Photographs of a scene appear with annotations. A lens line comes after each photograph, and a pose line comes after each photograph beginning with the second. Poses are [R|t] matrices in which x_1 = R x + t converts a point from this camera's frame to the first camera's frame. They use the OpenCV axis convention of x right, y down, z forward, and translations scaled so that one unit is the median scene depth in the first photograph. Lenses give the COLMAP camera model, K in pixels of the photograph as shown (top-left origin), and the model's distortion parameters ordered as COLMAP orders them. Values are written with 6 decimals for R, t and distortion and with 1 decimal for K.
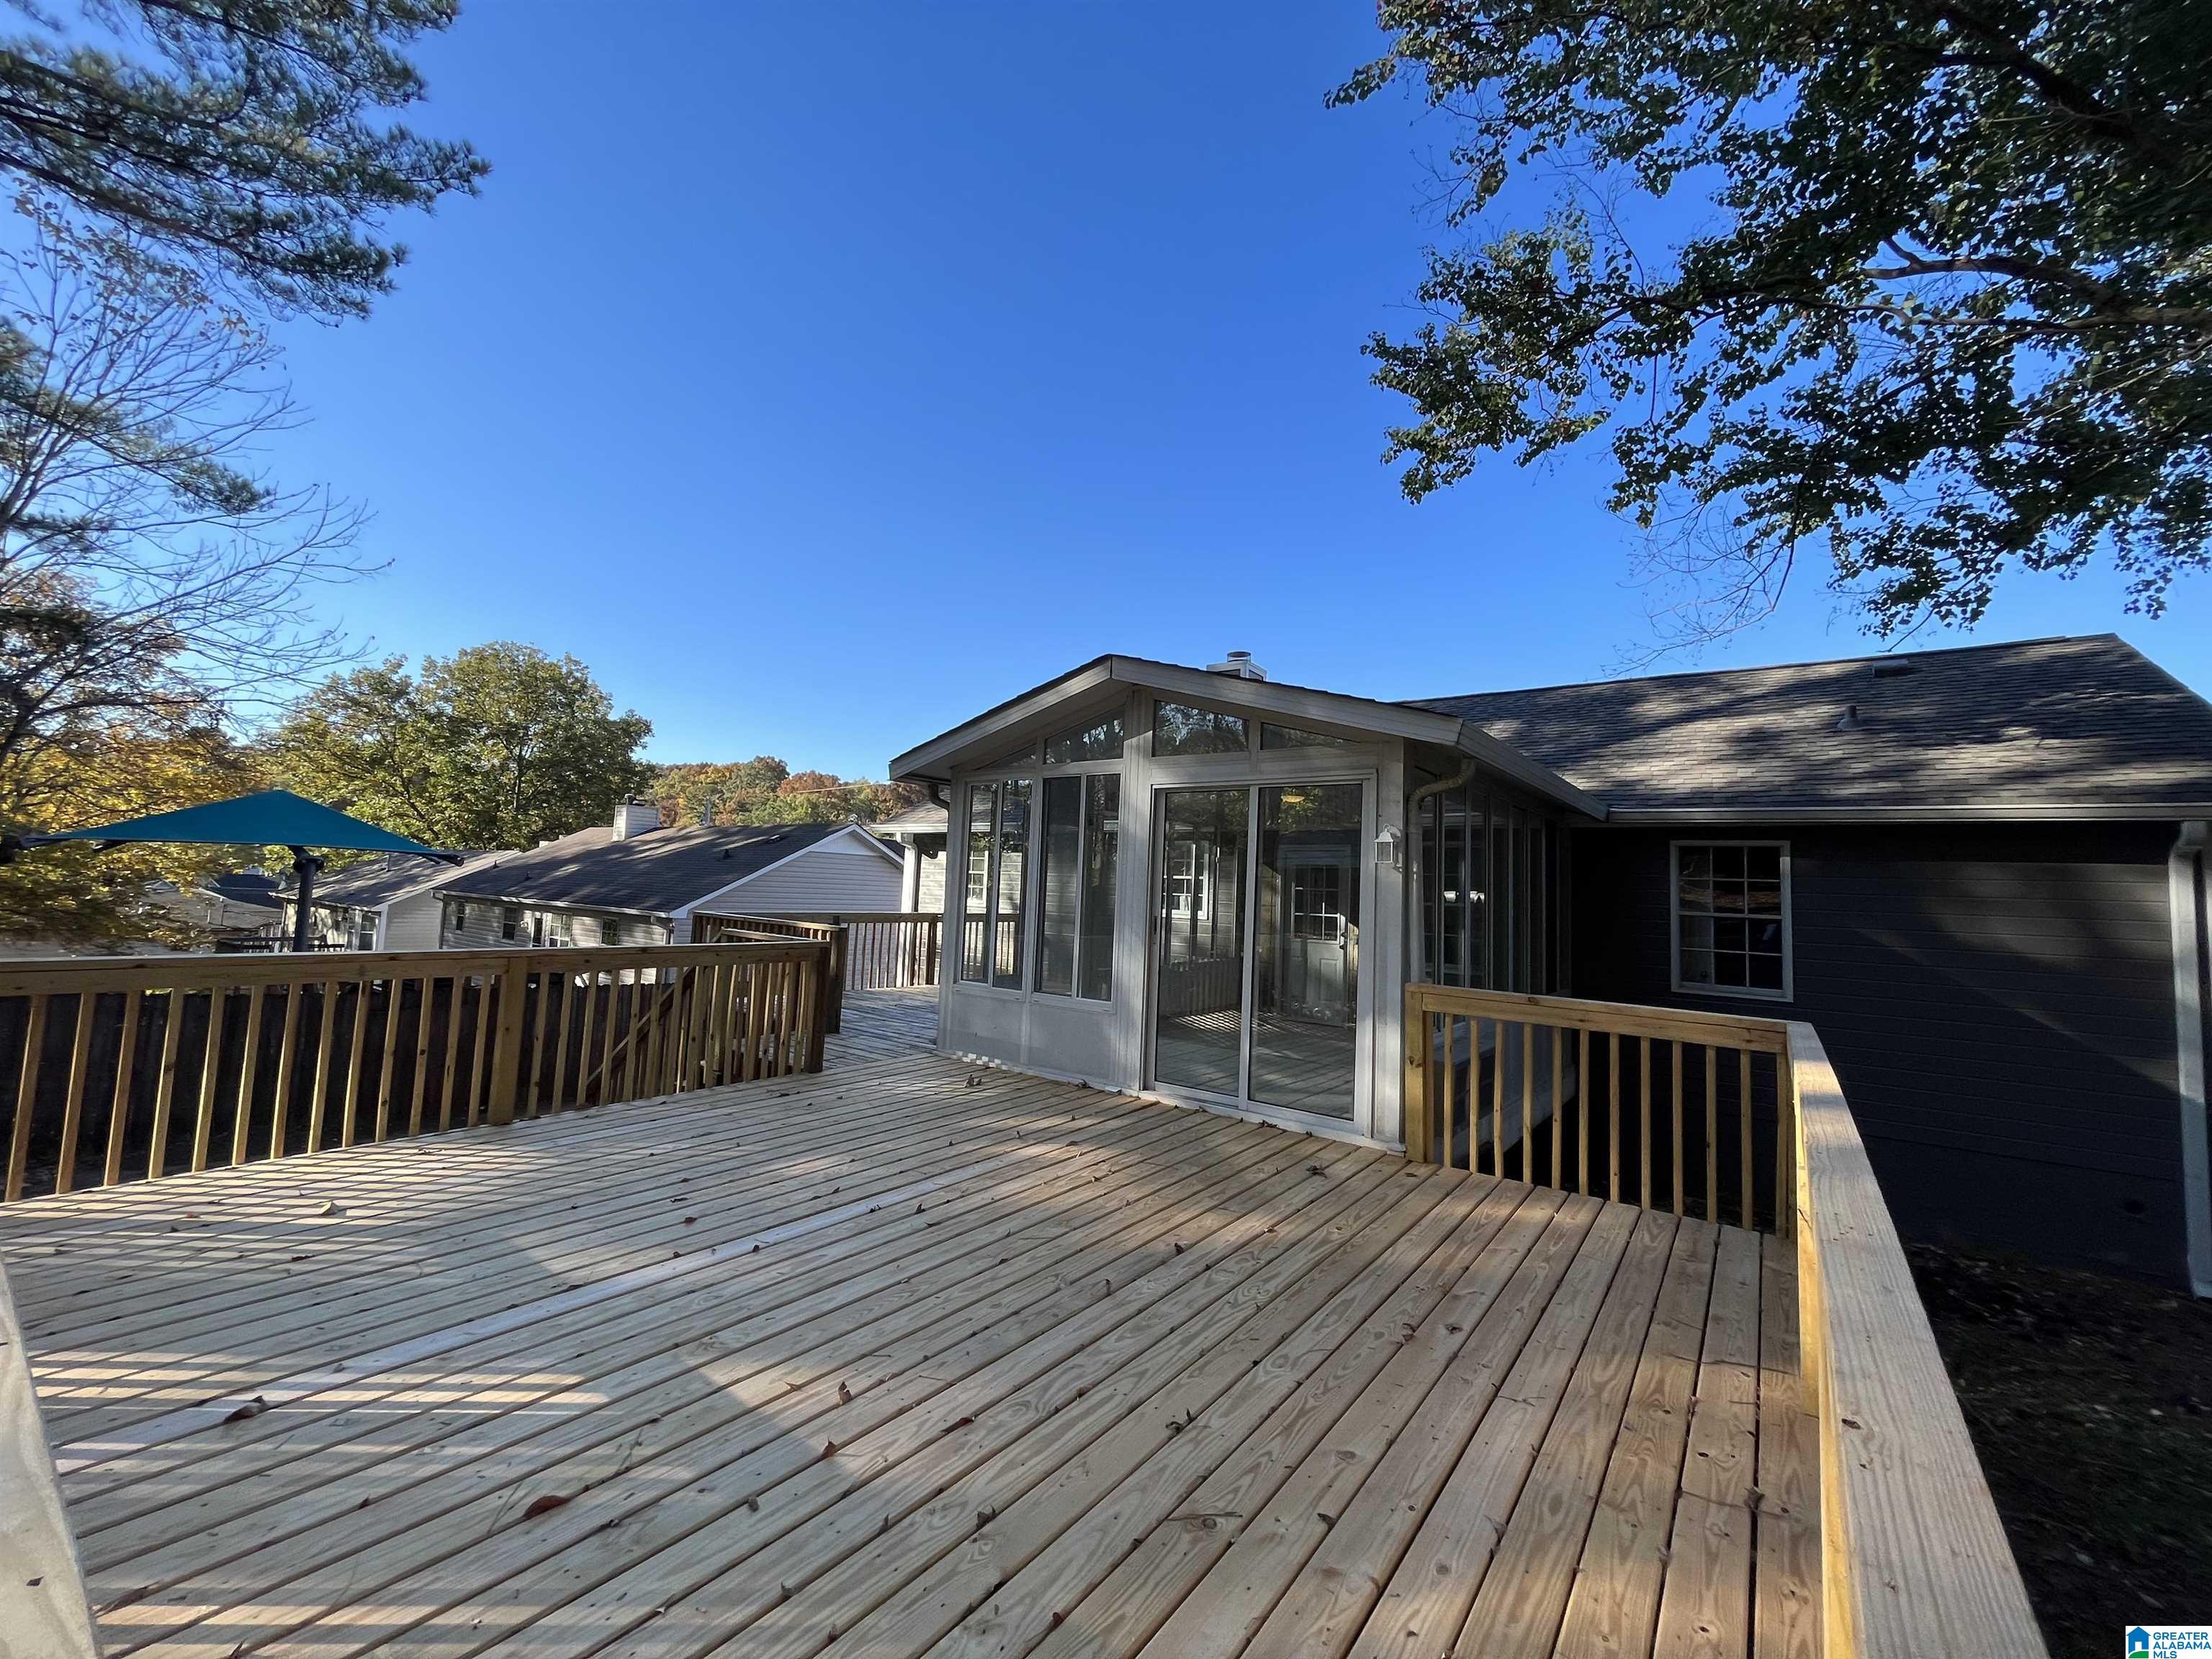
lens RADIAL K [[888.9, 0, 1107.9], [0, 888.9, 818.7], [0, 0, 1]] dist [-0.004218, -0.000101]
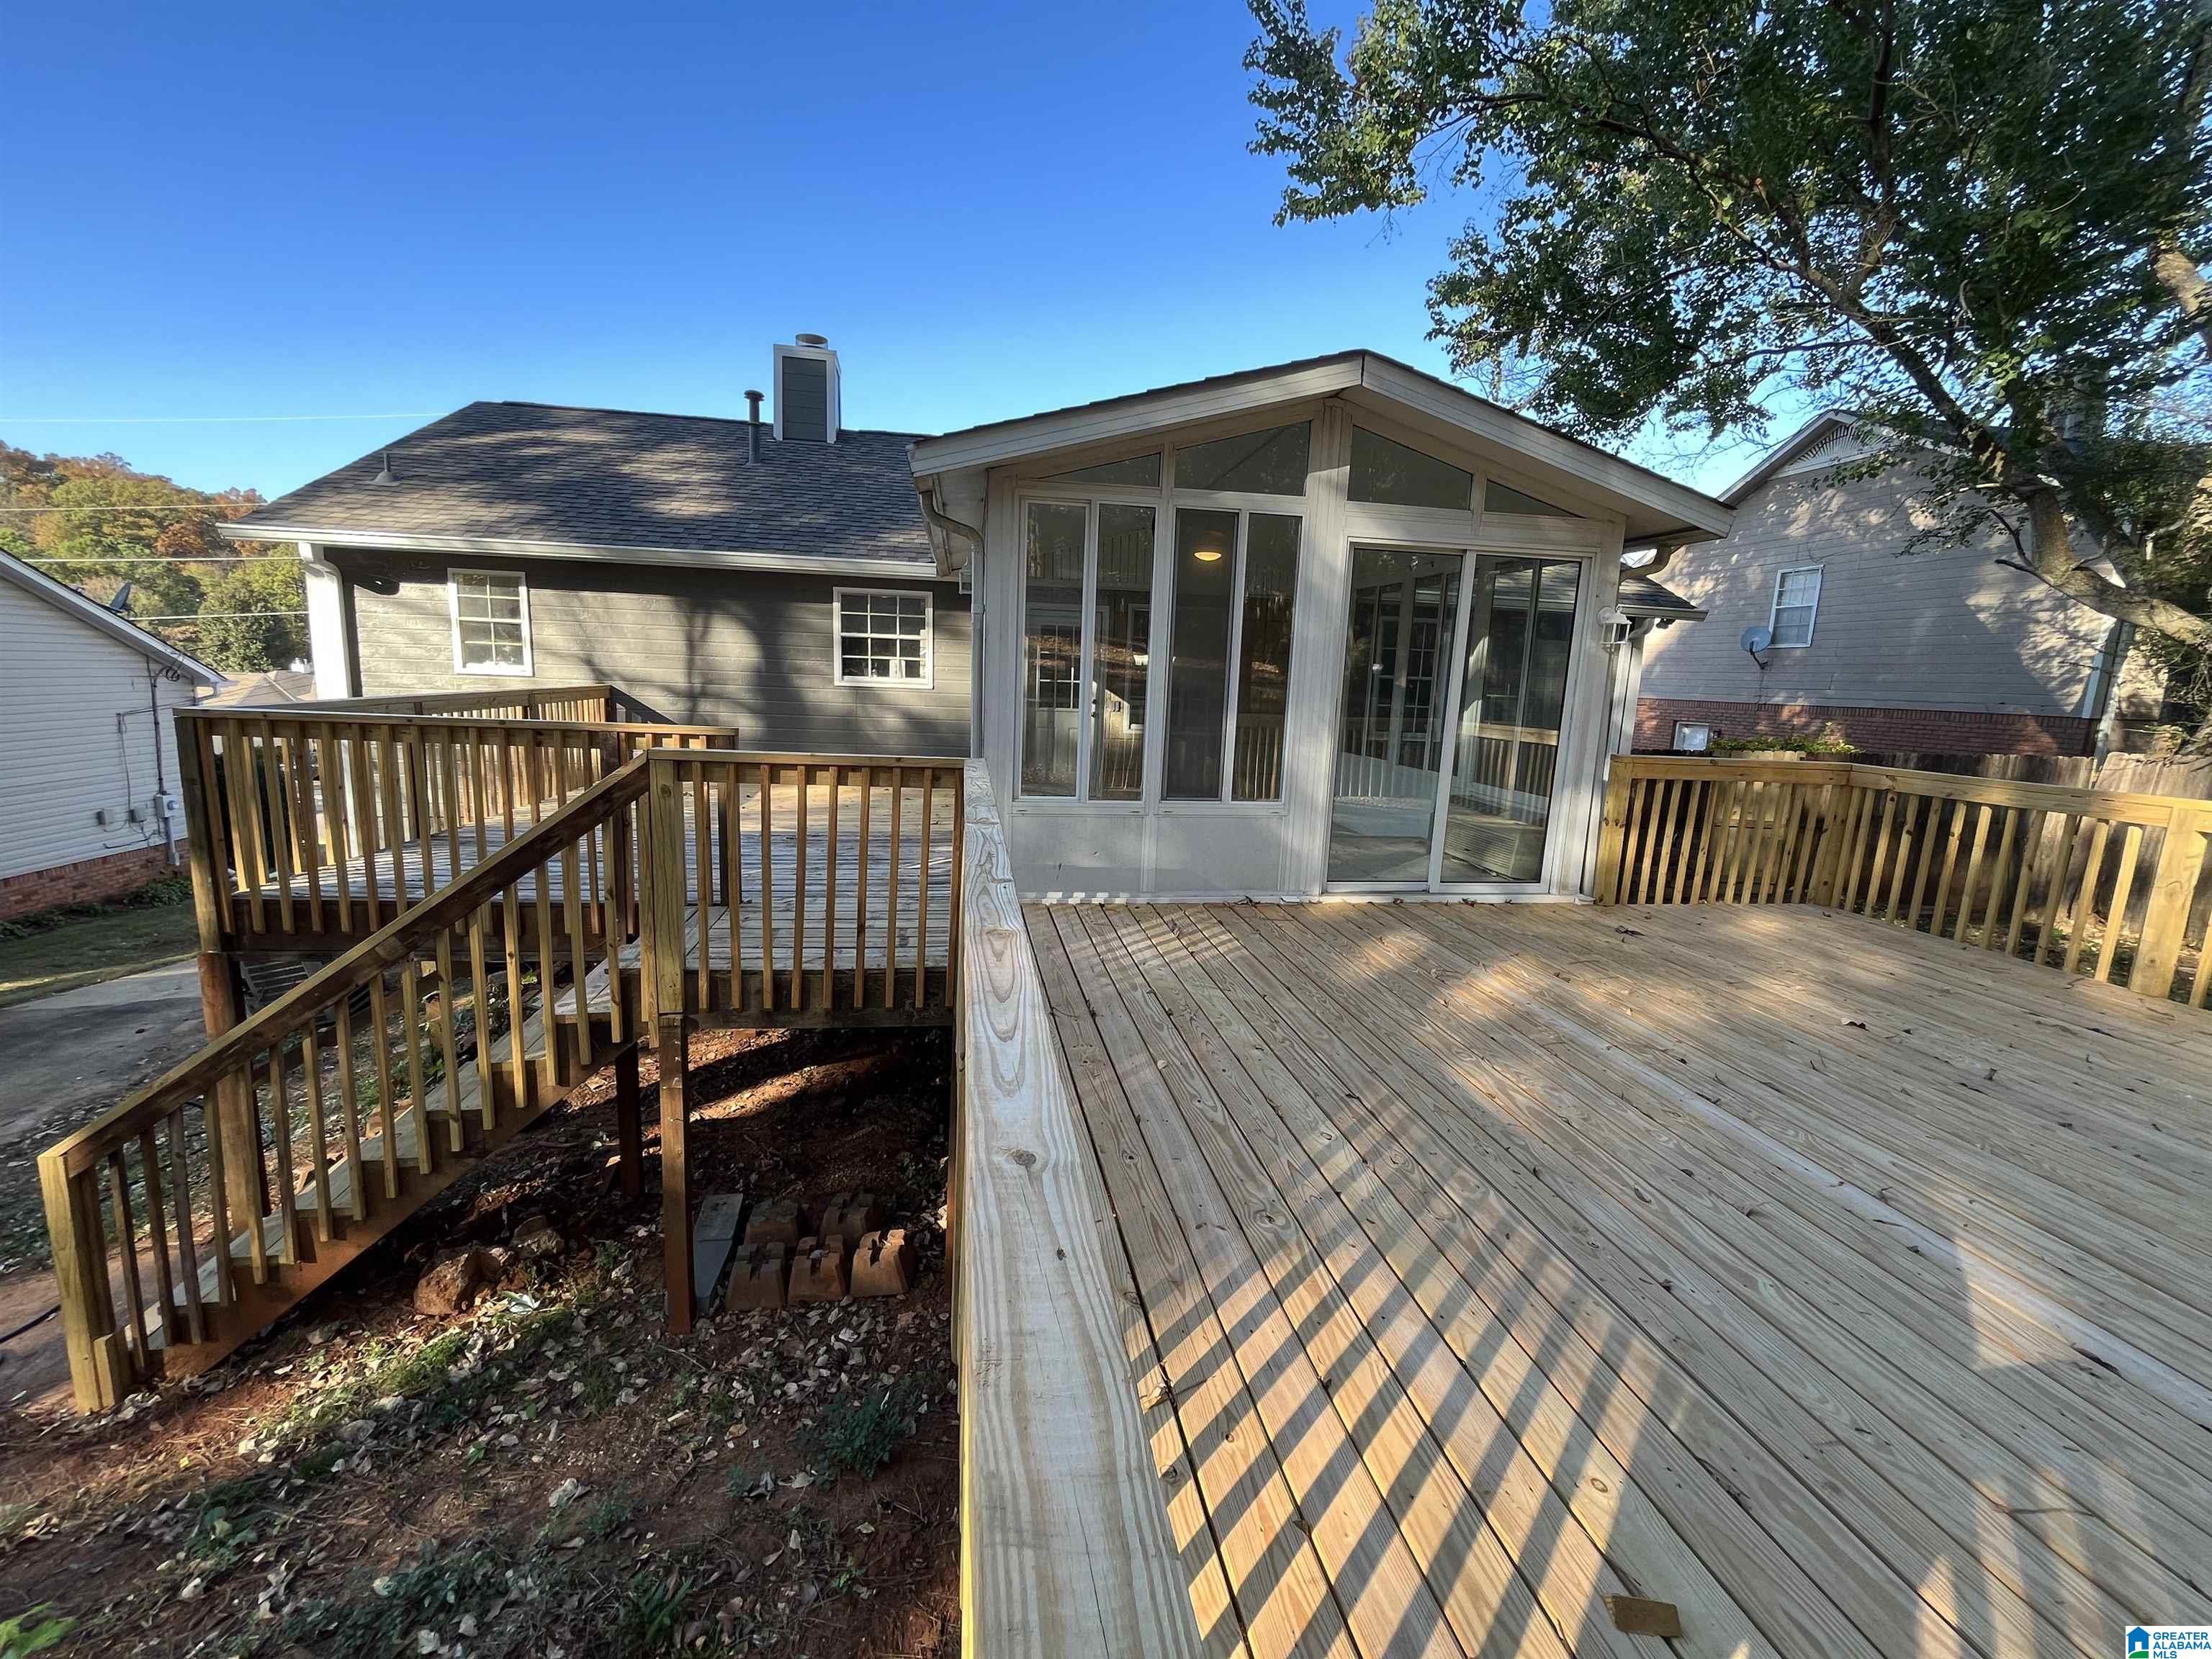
lens RADIAL K [[888.9, 0, 1097.4], [0, 888.9, 830.3], [0, 0, 1]] dist [-0.004218, -0.000101]
pose [[0.696488, -0.142990, 0.703178, -0.960837], [-0.067105, 0.962671, 0.262224, 0.030175], [-0.714424, -0.229823, 0.660893, 0.759109]]
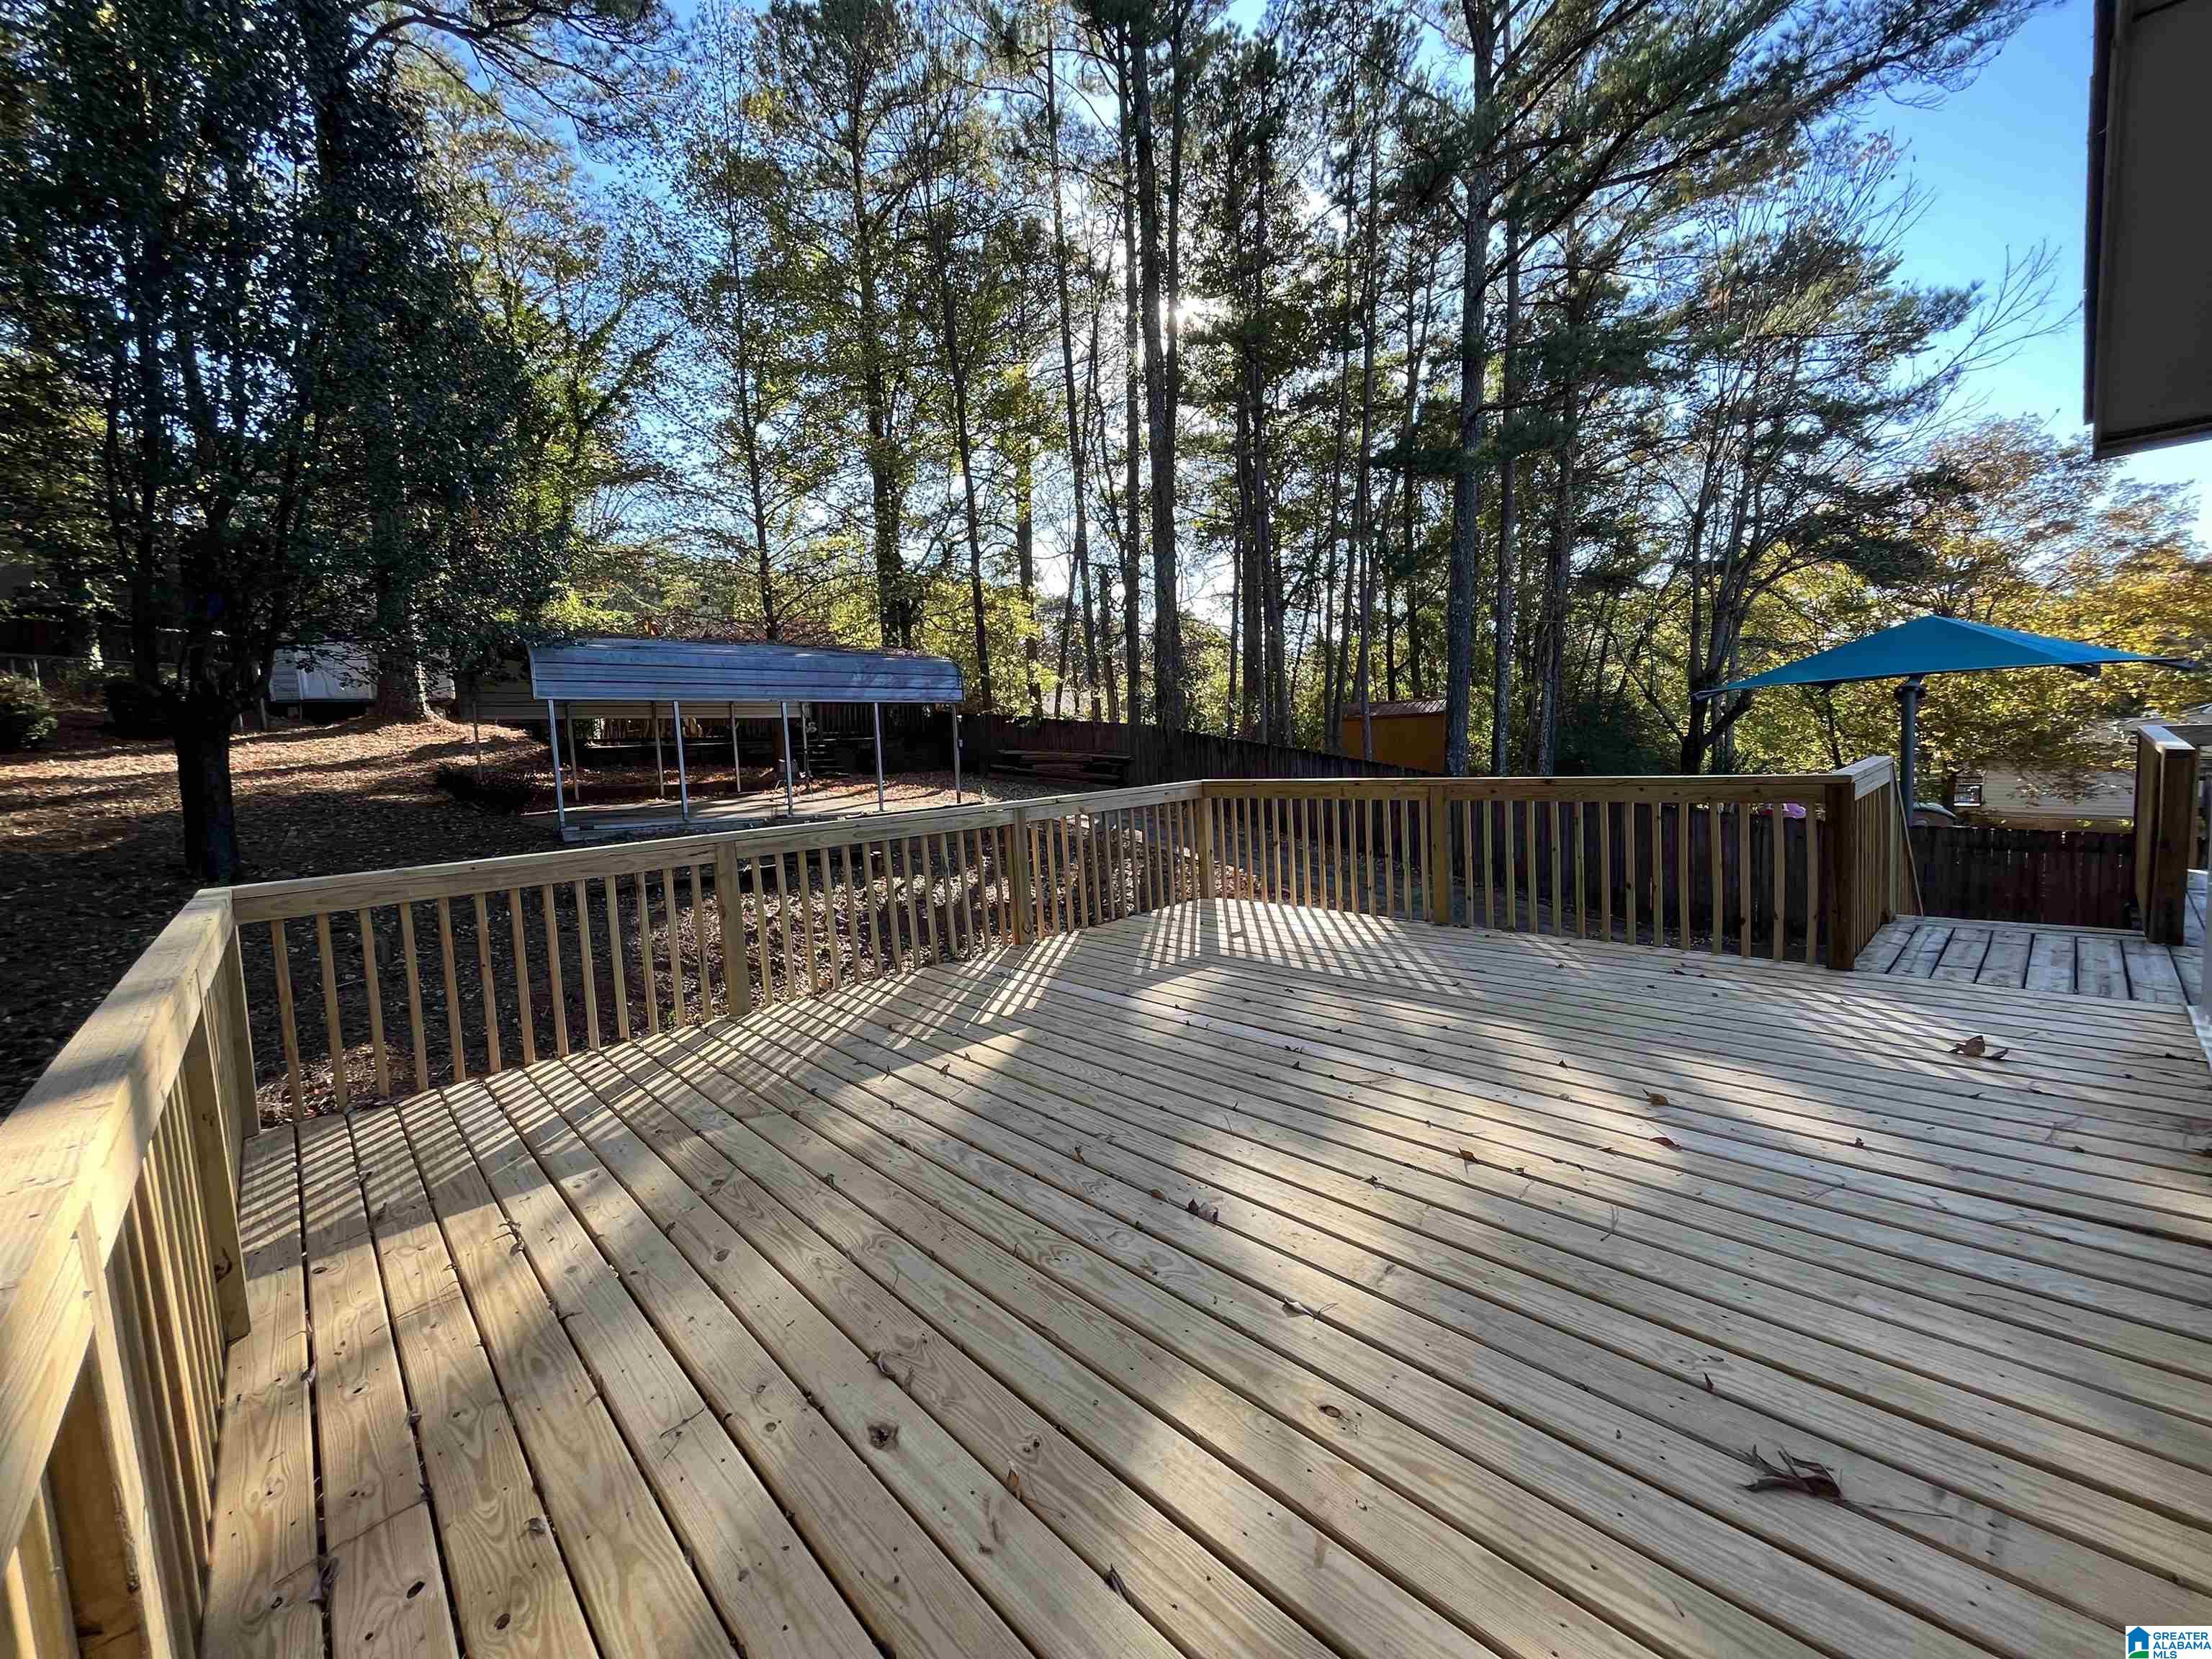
lens RADIAL K [[888.9, 0, 1093.2], [0, 888.9, 818.9], [0, 0, 1]] dist [-0.004218, -0.000101]
pose [[-0.186924, 0.057981, -0.980662, 0.587818], [0.131053, 0.990806, 0.033601, 0.109149], [0.973594, -0.122238, -0.192804, 0.834719]]
